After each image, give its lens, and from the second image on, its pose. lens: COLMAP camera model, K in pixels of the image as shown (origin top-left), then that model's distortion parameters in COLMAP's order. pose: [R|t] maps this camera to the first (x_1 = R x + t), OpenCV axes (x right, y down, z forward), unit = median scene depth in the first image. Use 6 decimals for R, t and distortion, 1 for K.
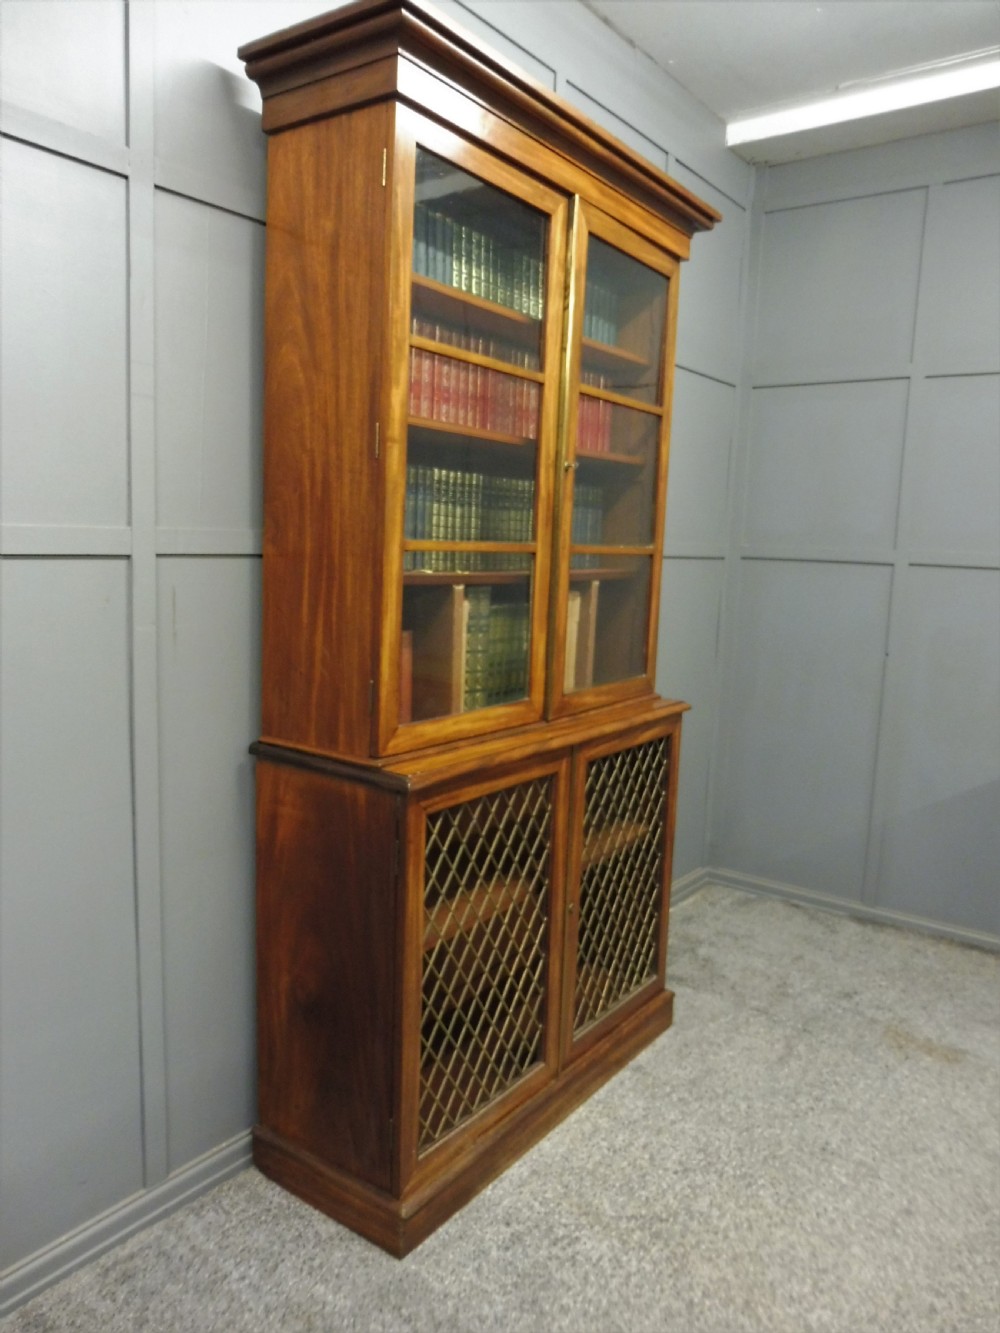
lens RADIAL K [[976.0, 0, 500.1], [0, 976.0, 667.0], [0, 0, 1]] dist [-0.050742, 0.019251]
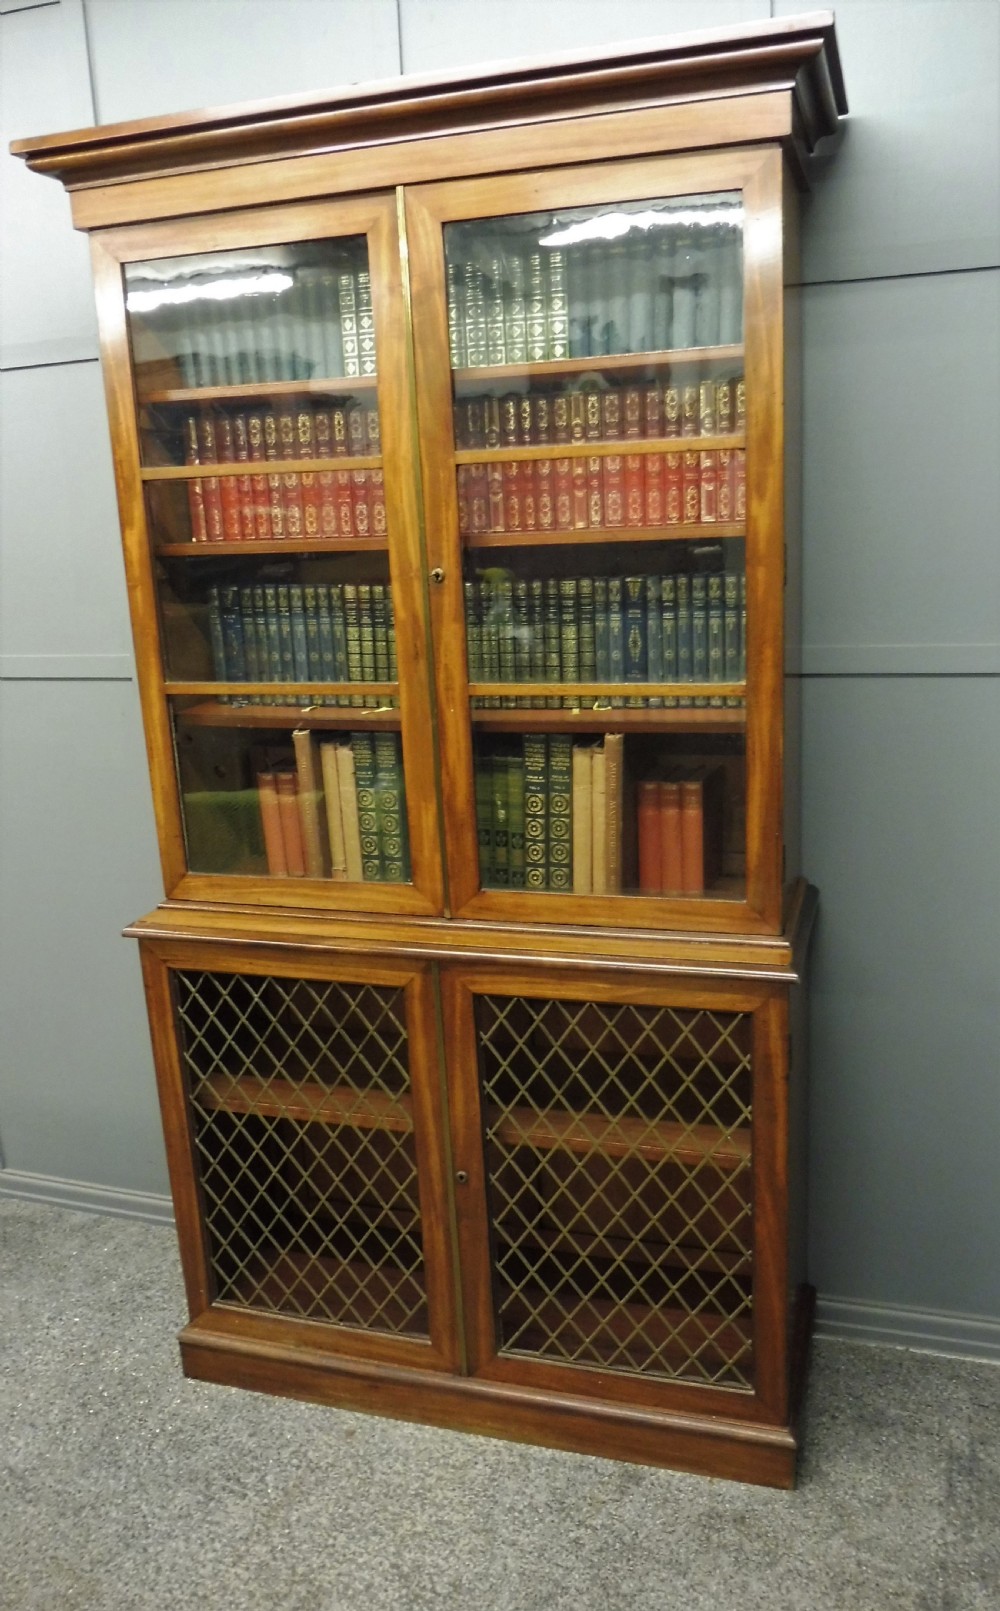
lens RADIAL K [[1200.8, 0, 544.7], [0, 1200.8, 795.0], [0, 0, 1]] dist [-0.037008, -0.004001]
pose [[0.325512, 0.174829, -0.929234, 1.063214], [-0.070452, 0.984510, 0.160550, -0.223684], [0.942910, 0.013205, 0.332787, 0.901870]]
